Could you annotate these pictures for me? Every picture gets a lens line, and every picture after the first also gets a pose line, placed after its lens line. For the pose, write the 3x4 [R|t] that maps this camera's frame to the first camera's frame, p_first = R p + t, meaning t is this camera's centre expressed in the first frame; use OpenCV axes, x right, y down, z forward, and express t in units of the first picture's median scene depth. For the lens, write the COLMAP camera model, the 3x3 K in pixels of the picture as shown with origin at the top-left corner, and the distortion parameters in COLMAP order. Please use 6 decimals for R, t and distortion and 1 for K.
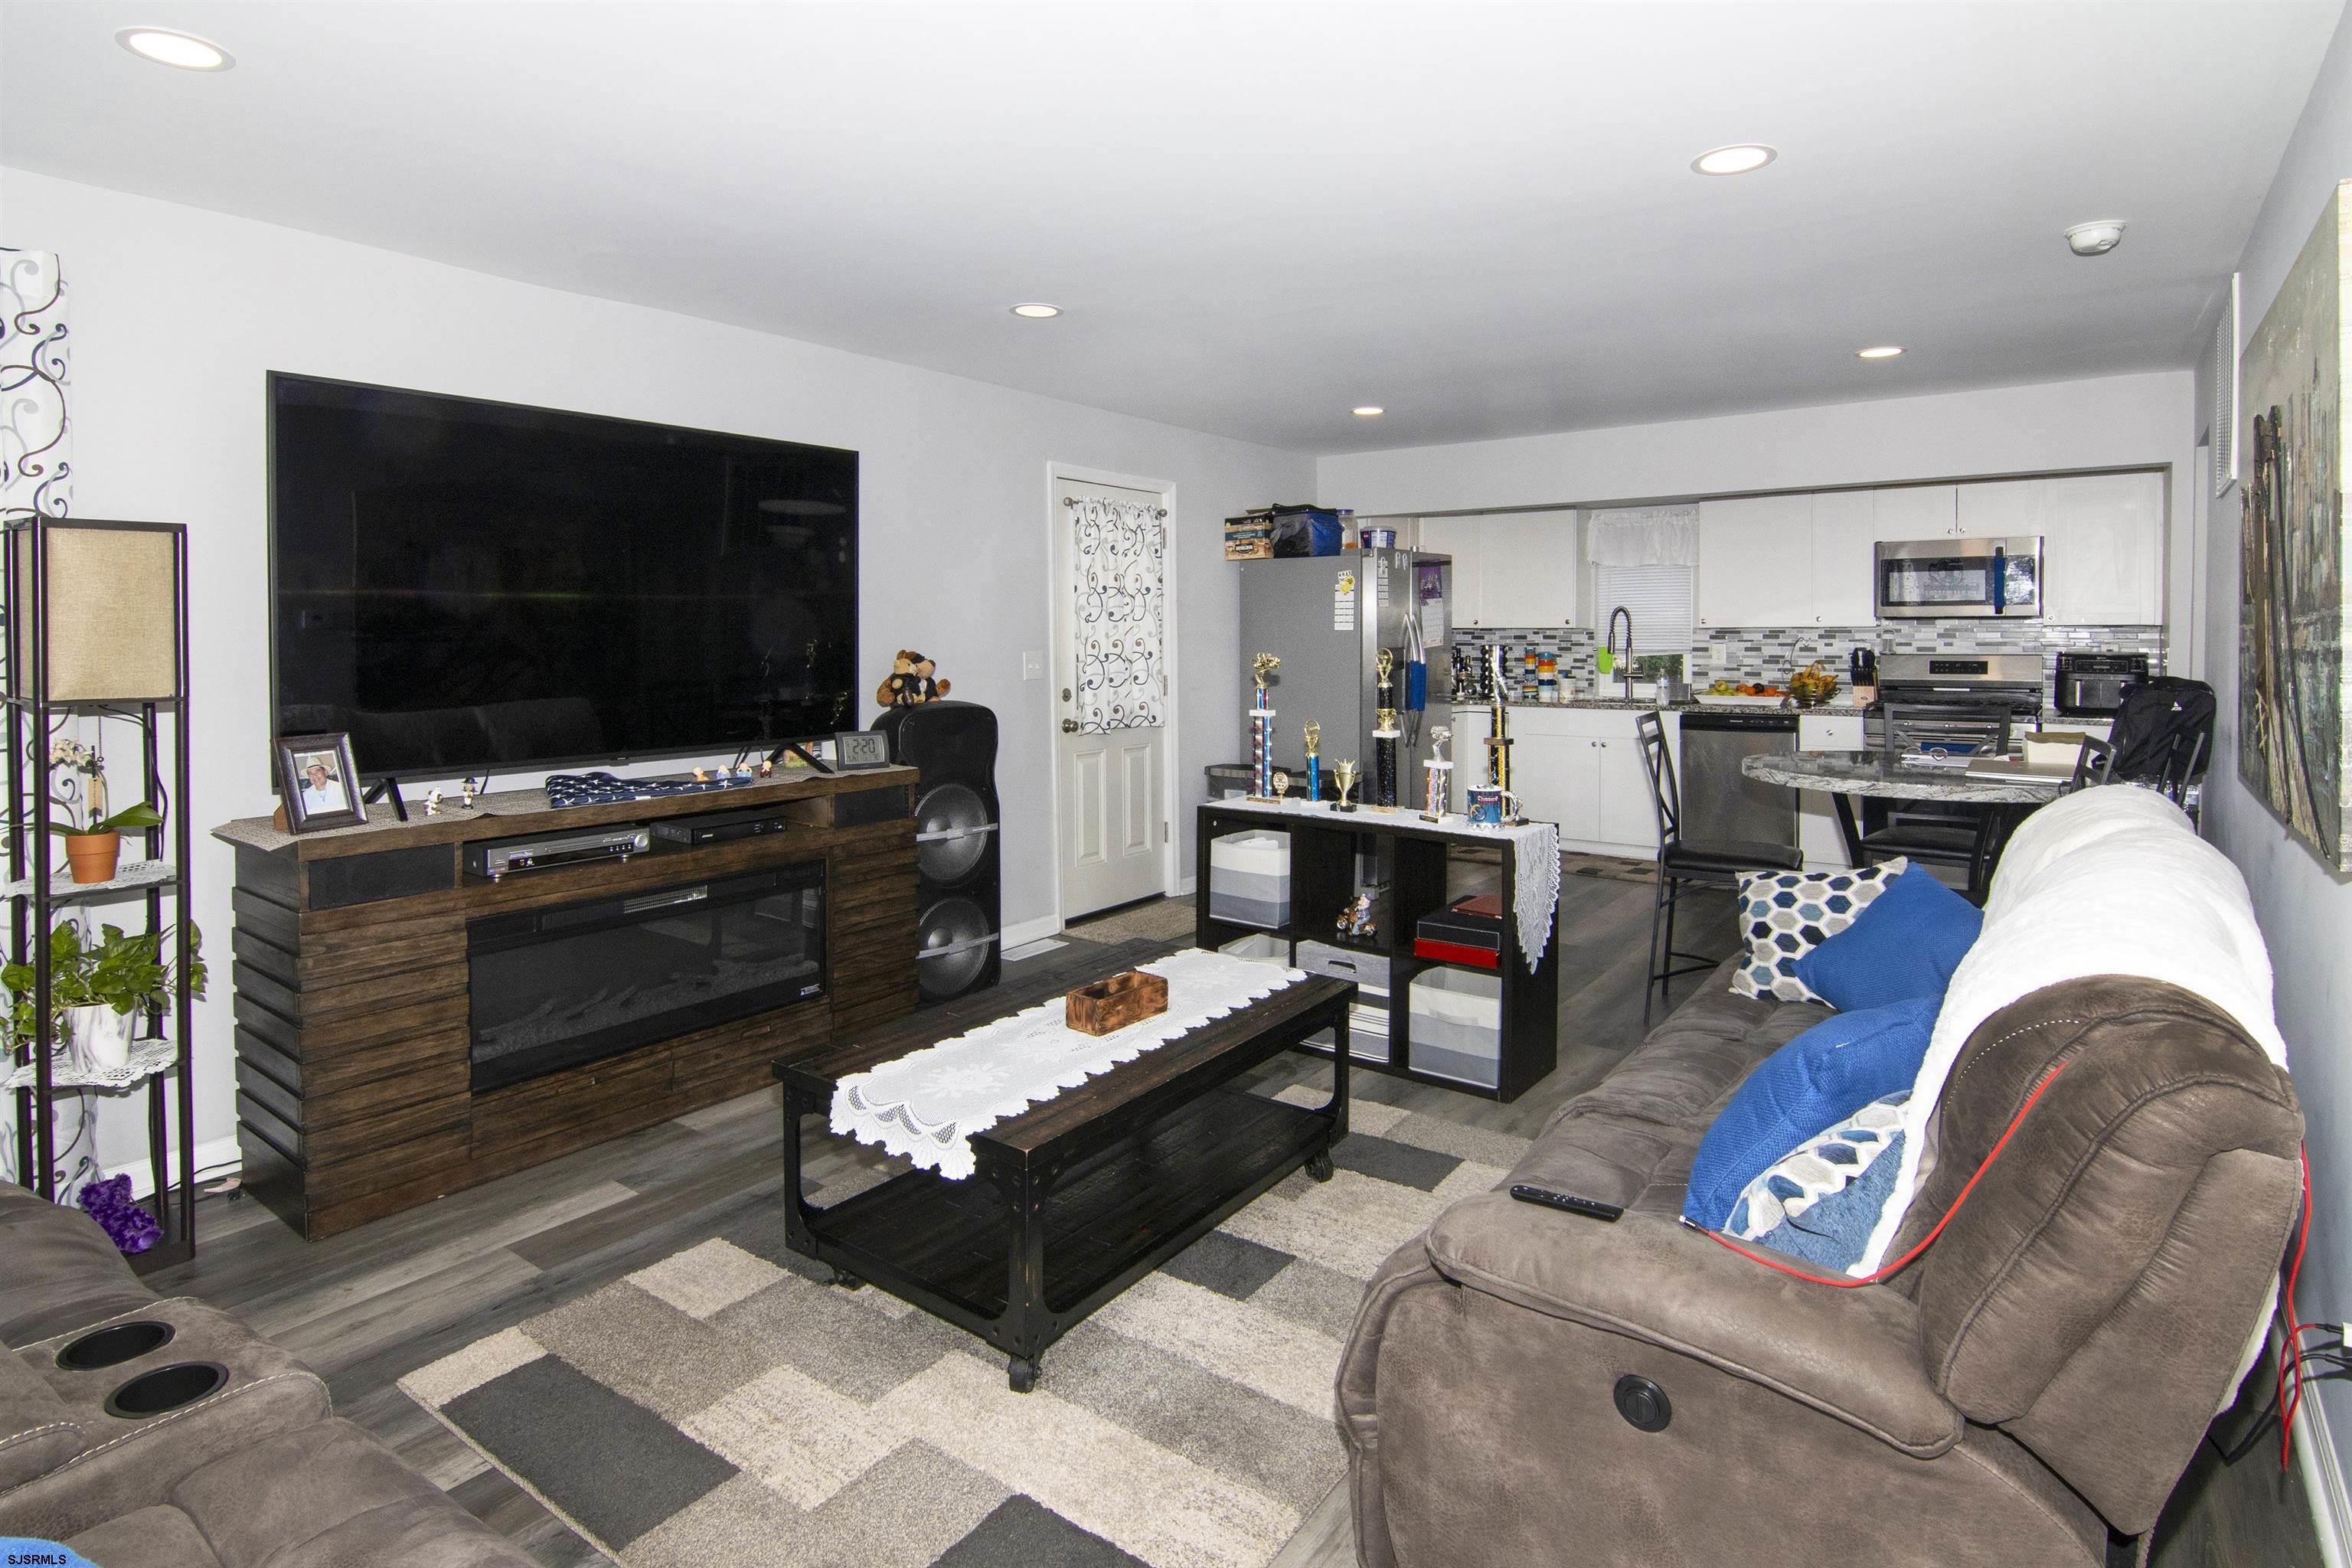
lens RADIAL K [[1253.7, 0, 1170.5], [0, 1253.7, 679.0], [0, 0, 1]] dist [-0.001106, -0.019474]
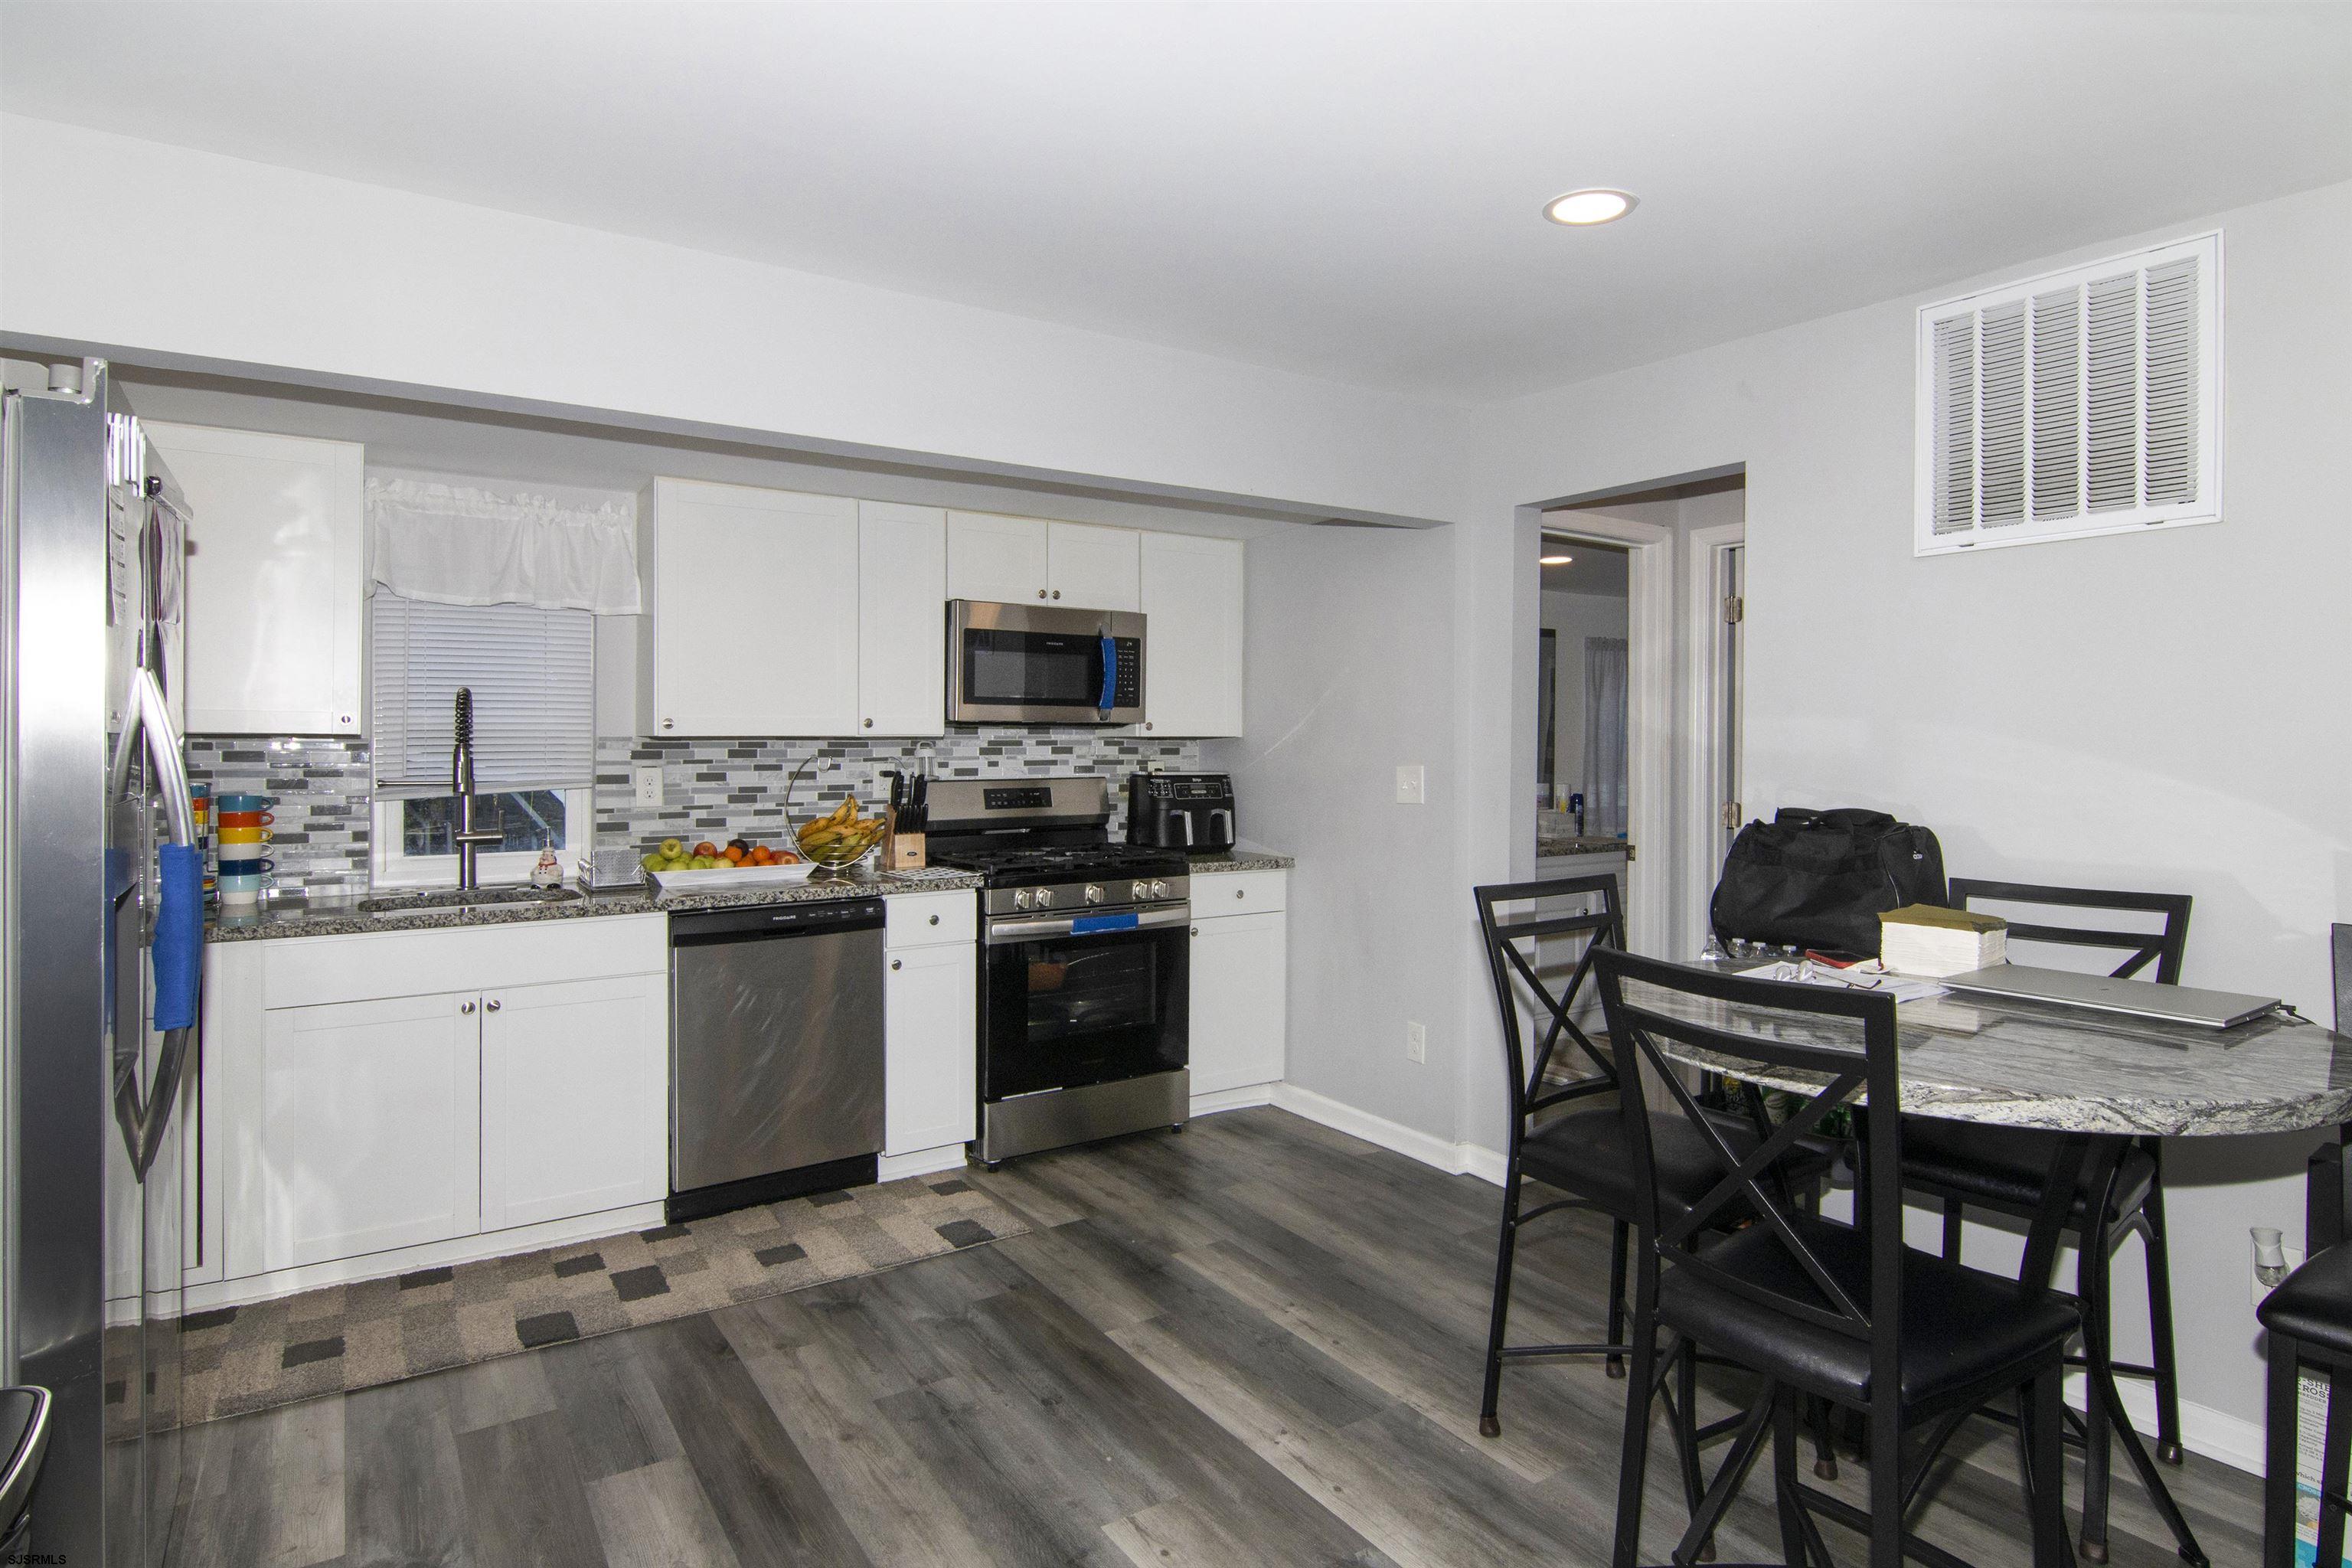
lens RADIAL K [[1253.7, 0, 1170.5], [0, 1253.7, 679.0], [0, 0, 1]] dist [-0.001106, -0.019474]
pose [[0.339627, 0.051888, 0.939128, 0.019451], [0.034455, 0.997121, -0.067553, -0.024465], [-0.939929, 0.055301, 0.336861, 0.679301]]
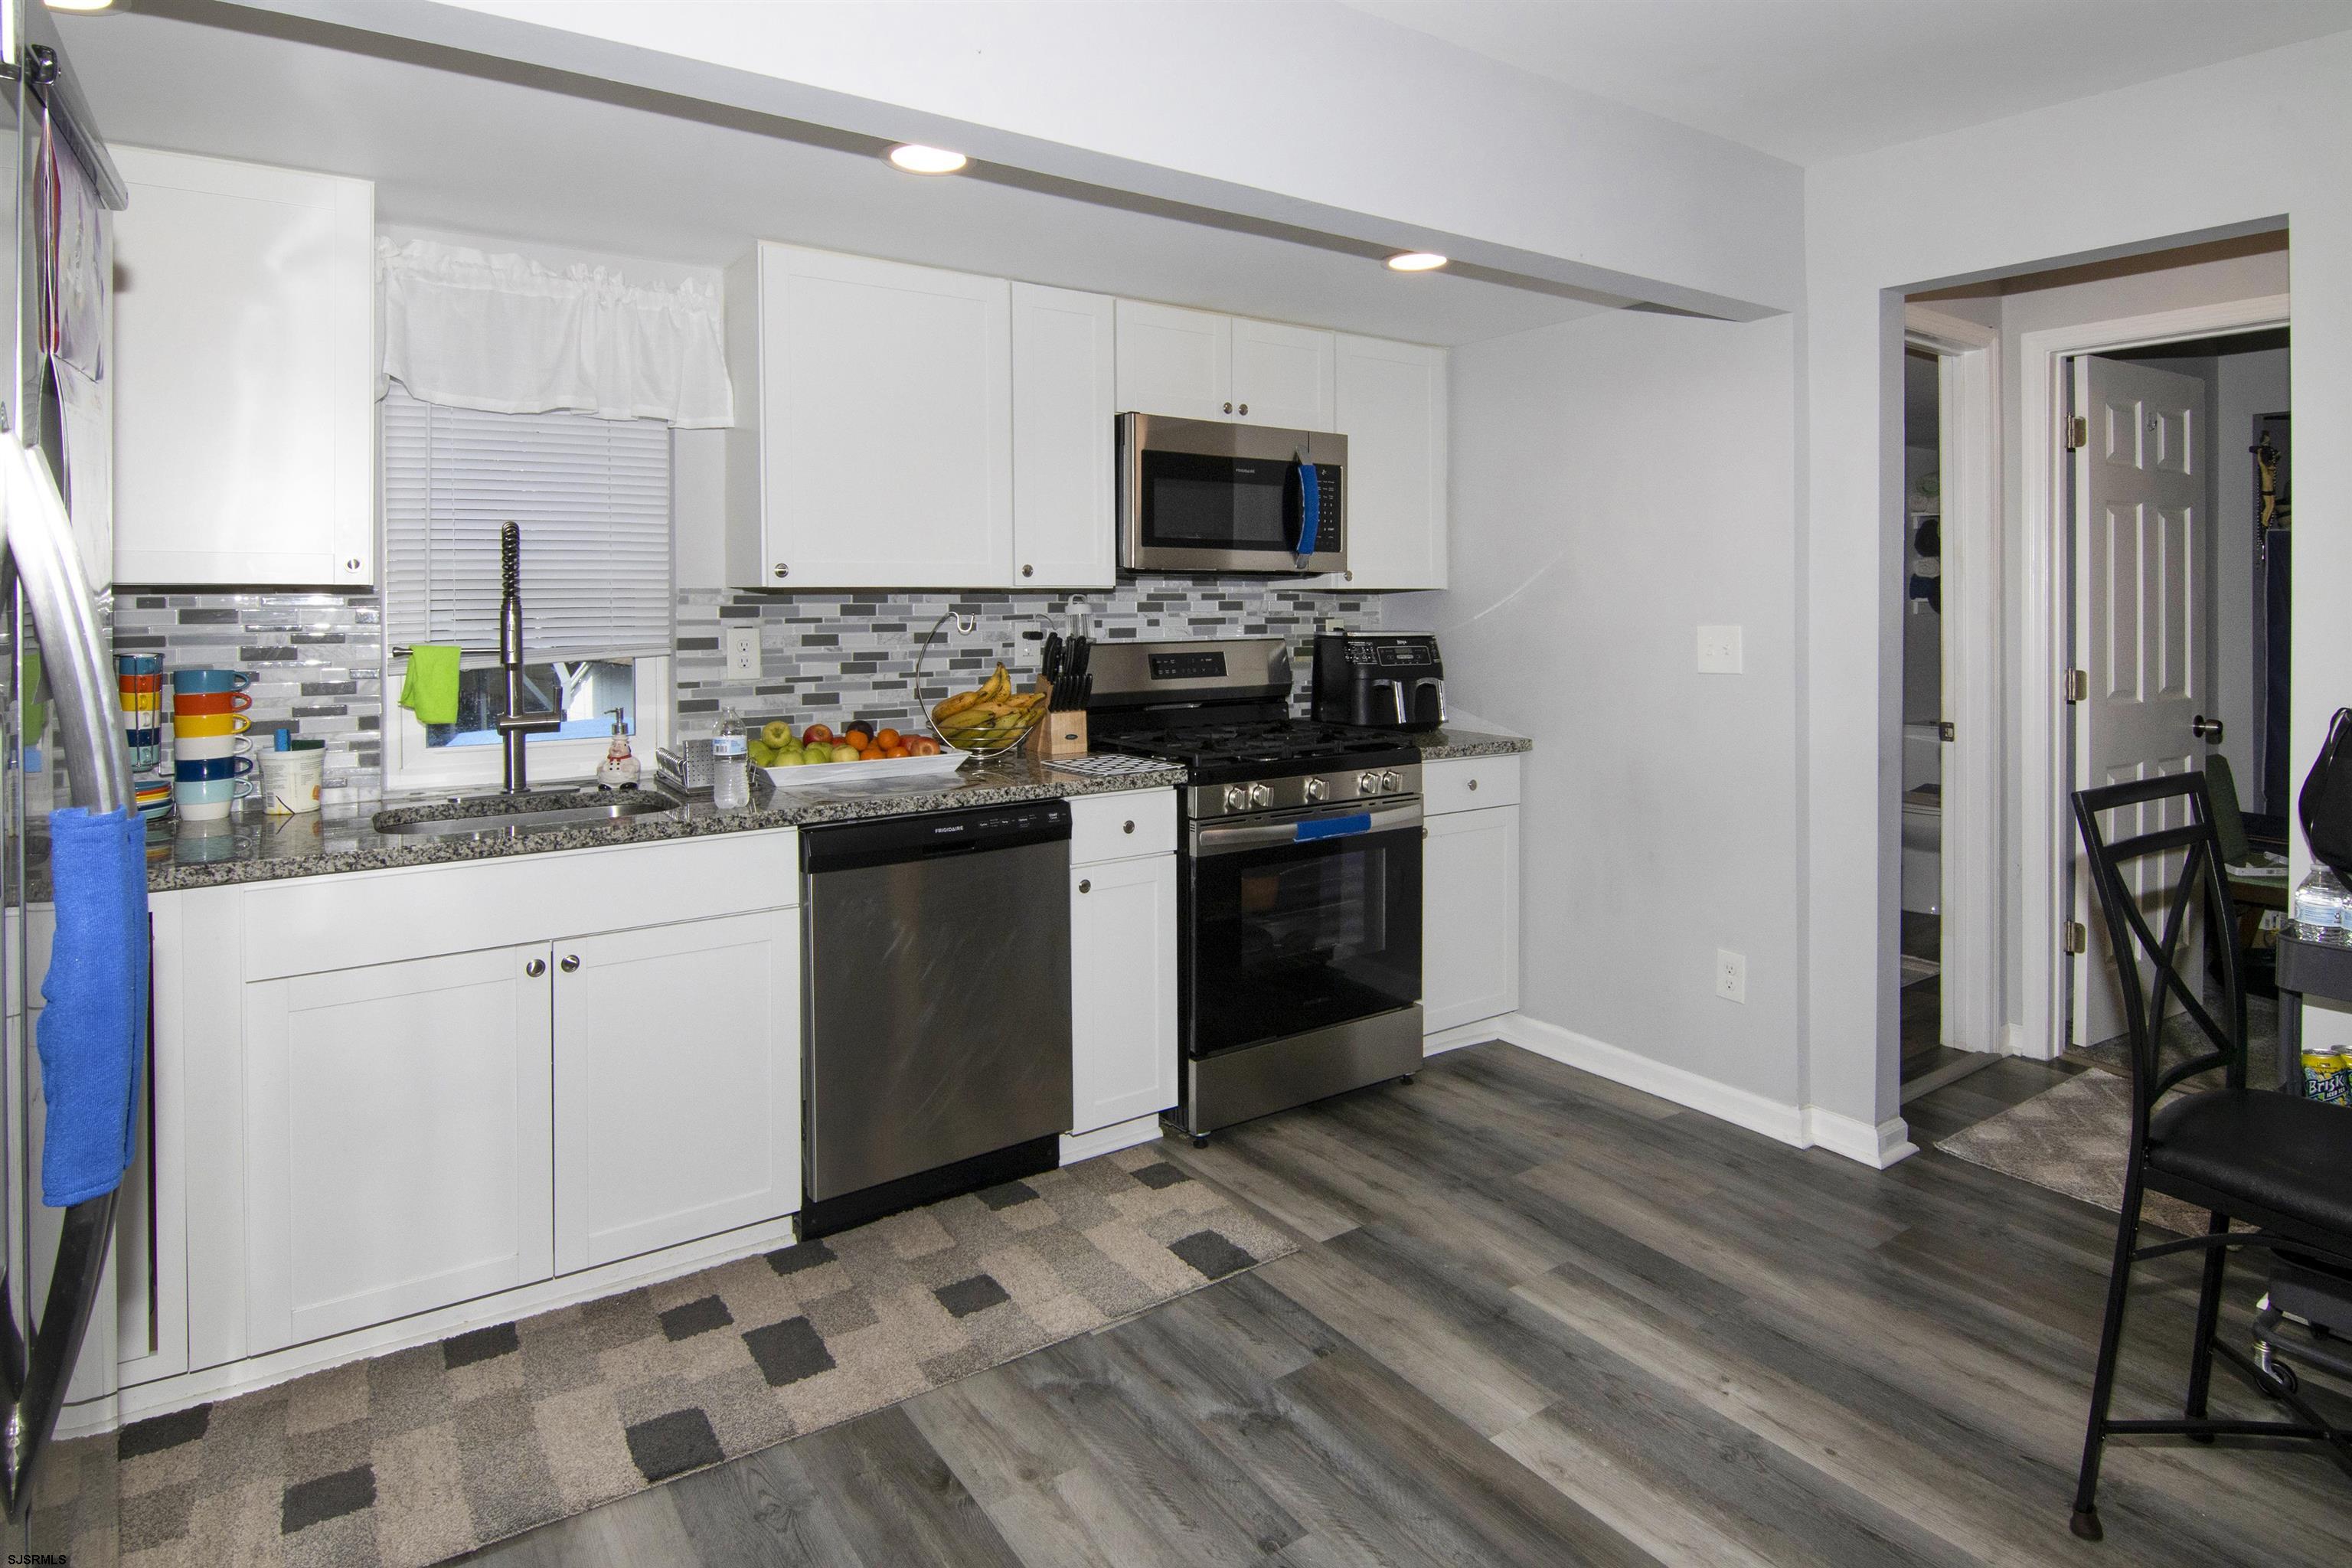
lens RADIAL K [[1263.9, 0, 1180.4], [0, 1263.9, 572.4], [0, 0, 1]] dist [-0.008916, -0.003131]
pose [[0.318428, 0.024894, 0.947620, 0.107209], [0.036341, 0.998600, -0.038445, -0.028030], [-0.947250, 0.046679, 0.317077, 0.812533]]
